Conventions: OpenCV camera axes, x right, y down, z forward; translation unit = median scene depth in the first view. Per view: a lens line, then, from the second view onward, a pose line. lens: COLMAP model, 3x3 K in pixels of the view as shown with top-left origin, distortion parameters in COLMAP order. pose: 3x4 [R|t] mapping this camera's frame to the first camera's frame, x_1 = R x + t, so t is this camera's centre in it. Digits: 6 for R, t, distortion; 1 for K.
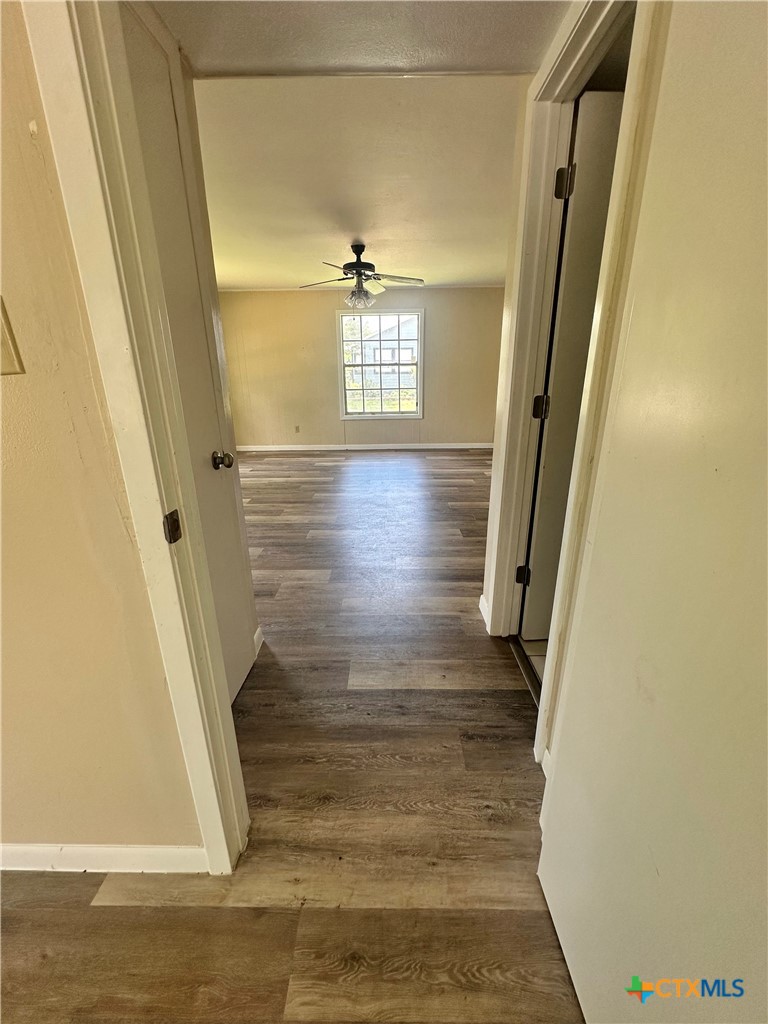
lens RADIAL K [[407.8, 0, 384.0], [0, 407.8, 512.0], [0, 0, 1]] dist [-0.001597, -0.000142]
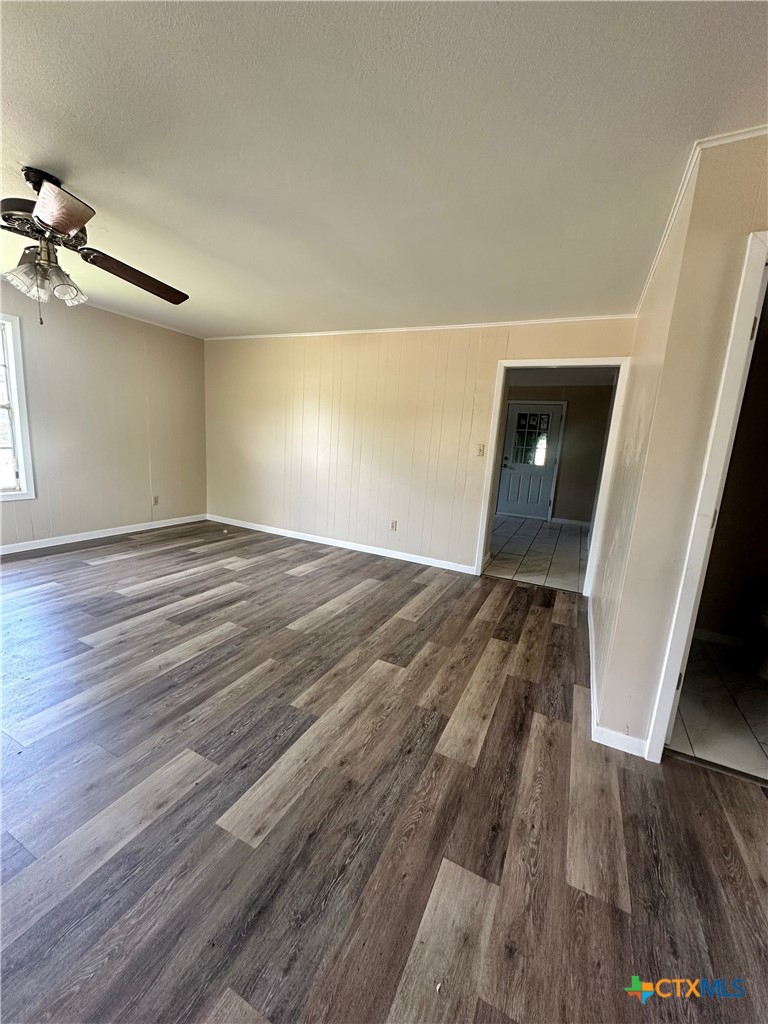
lens RADIAL K [[406.6, 0, 384.0], [0, 406.6, 512.0], [0, 0, 1]] dist [-0.003129, 0.000350]
pose [[0.426566, -0.118317, 0.896684, -0.364976], [0.217316, 0.975771, 0.025372, -0.195198], [-0.877961, 0.184041, 0.441943, 0.513021]]
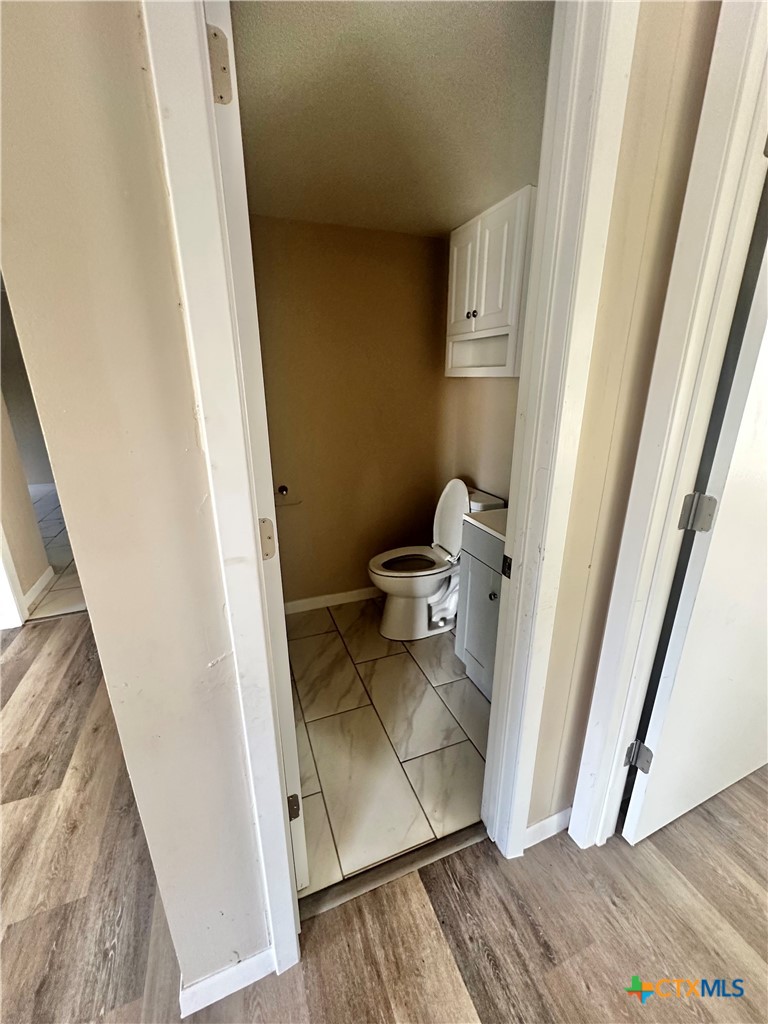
lens RADIAL K [[407.8, 0, 384.0], [0, 407.8, 512.0], [0, 0, 1]] dist [-0.001597, -0.000142]
pose [[-0.375929, -0.266581, 0.887475, -0.041680], [0.301019, 0.870653, 0.389038, -0.177063], [-0.876393, 0.413398, -0.247057, 0.395597]]
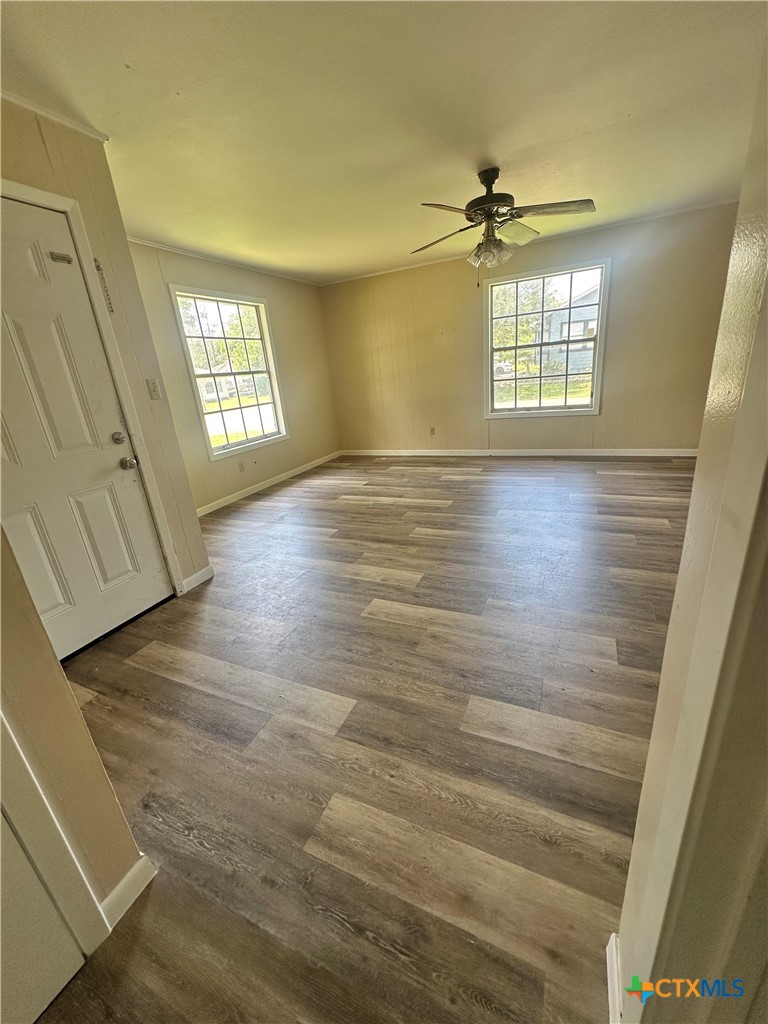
lens RADIAL K [[407.8, 0, 384.0], [0, 407.8, 512.0], [0, 0, 1]] dist [-0.001597, -0.000142]
pose [[0.909969, 0.071365, -0.408490, 0.092728], [-0.057997, 0.997300, 0.045037, -0.114107], [0.410601, -0.017291, 0.911651, 0.307490]]
